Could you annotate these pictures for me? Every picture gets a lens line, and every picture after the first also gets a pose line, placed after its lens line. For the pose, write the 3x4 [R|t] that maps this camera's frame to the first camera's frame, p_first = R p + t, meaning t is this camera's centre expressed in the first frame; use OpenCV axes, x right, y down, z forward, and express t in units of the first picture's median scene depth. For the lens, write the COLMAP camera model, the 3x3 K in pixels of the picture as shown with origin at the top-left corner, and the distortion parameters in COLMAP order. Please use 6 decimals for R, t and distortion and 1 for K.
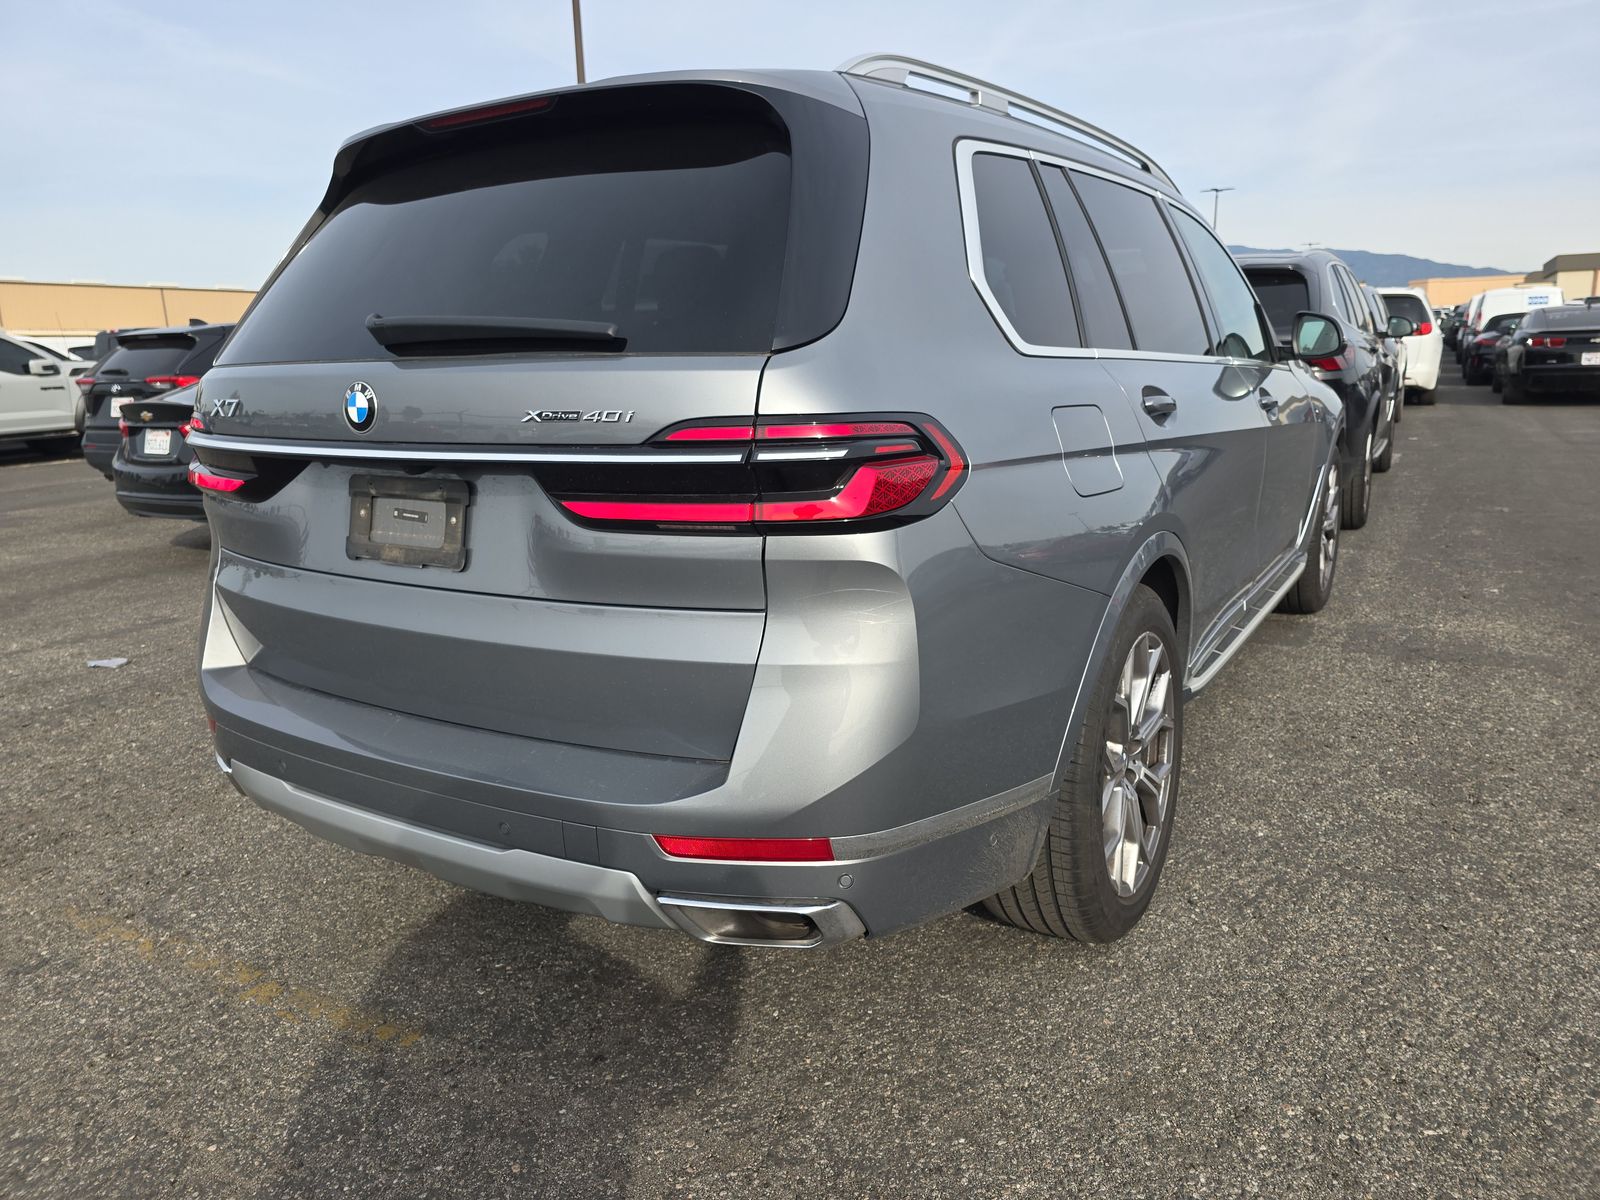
lens RADIAL K [[1086.5, 0, 800.0], [0, 1086.5, 600.0], [0, 0, 1]] dist [-0.003119, -0.003250]
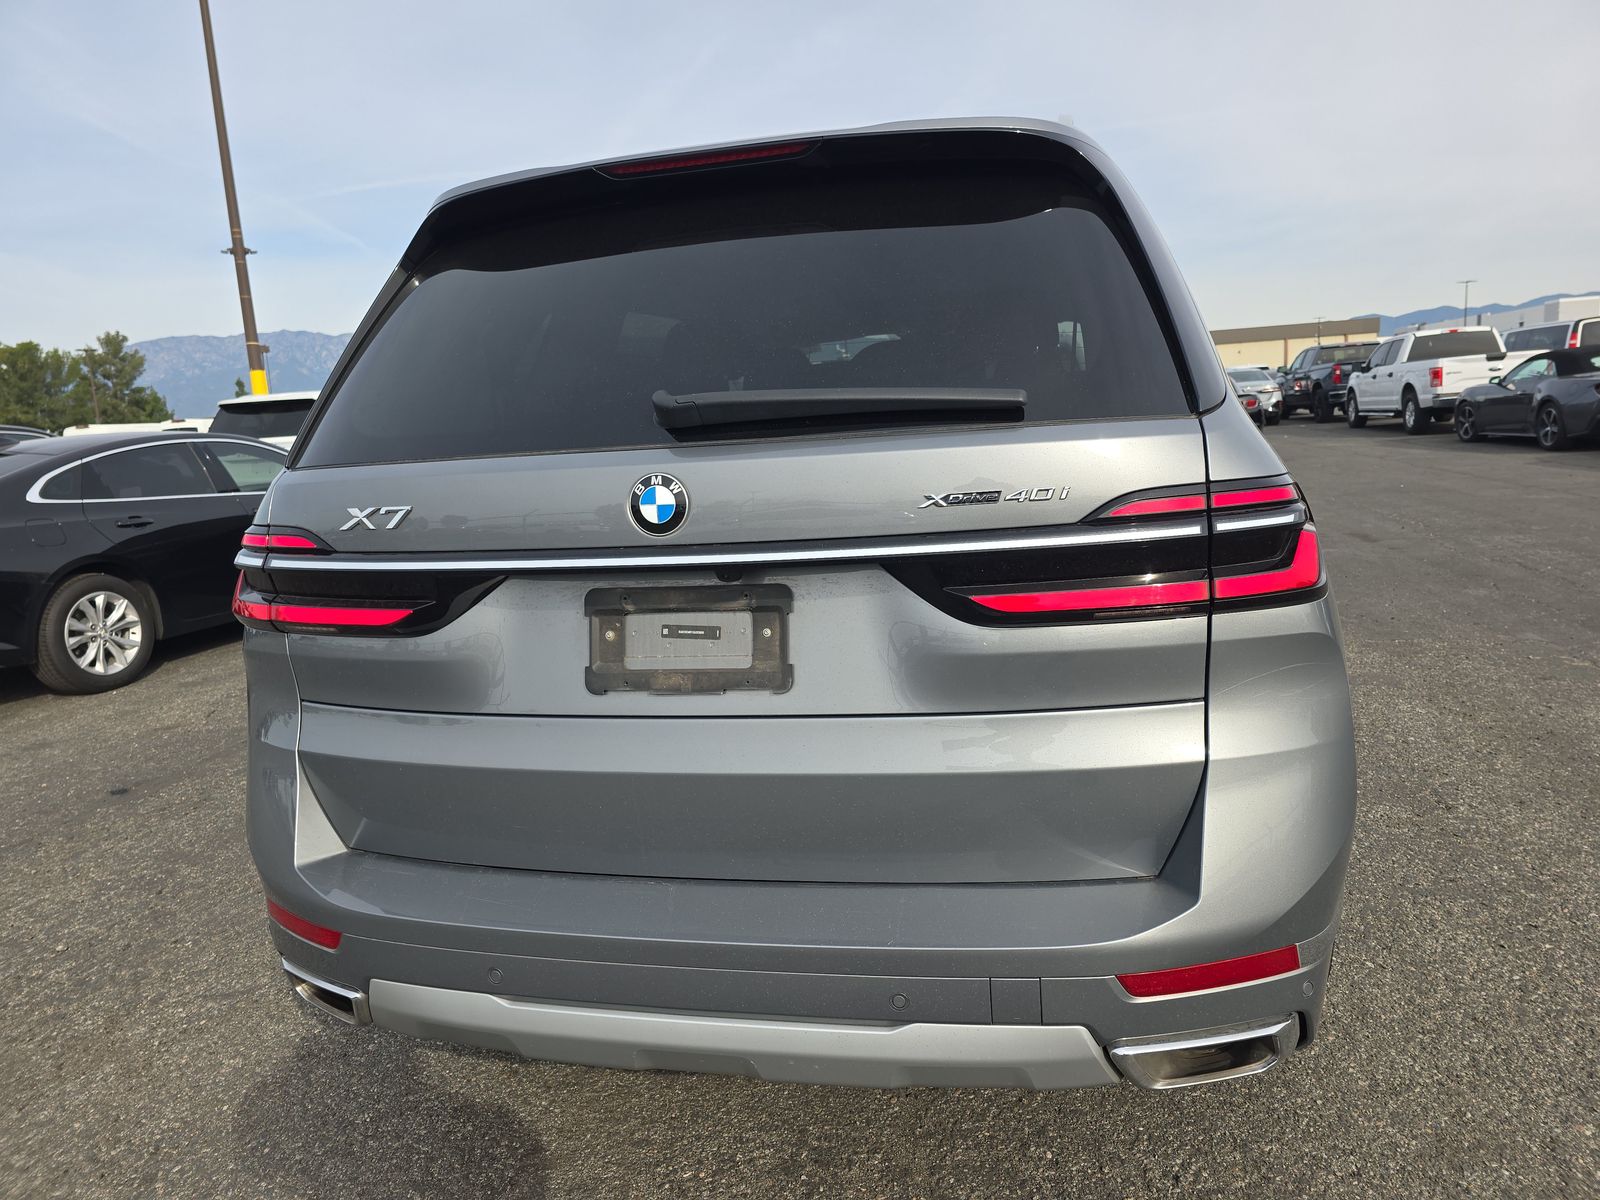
lens RADIAL K [[1076.3, 0, 800.0], [0, 1076.3, 600.0], [0, 0, 1]] dist [0.058157, -0.060179]
pose [[0.950747, -0.084685, 0.298176, -0.540919], [0.107926, 0.992203, -0.062331, -0.043923], [-0.290572, 0.091442, 0.952474, 0.203175]]
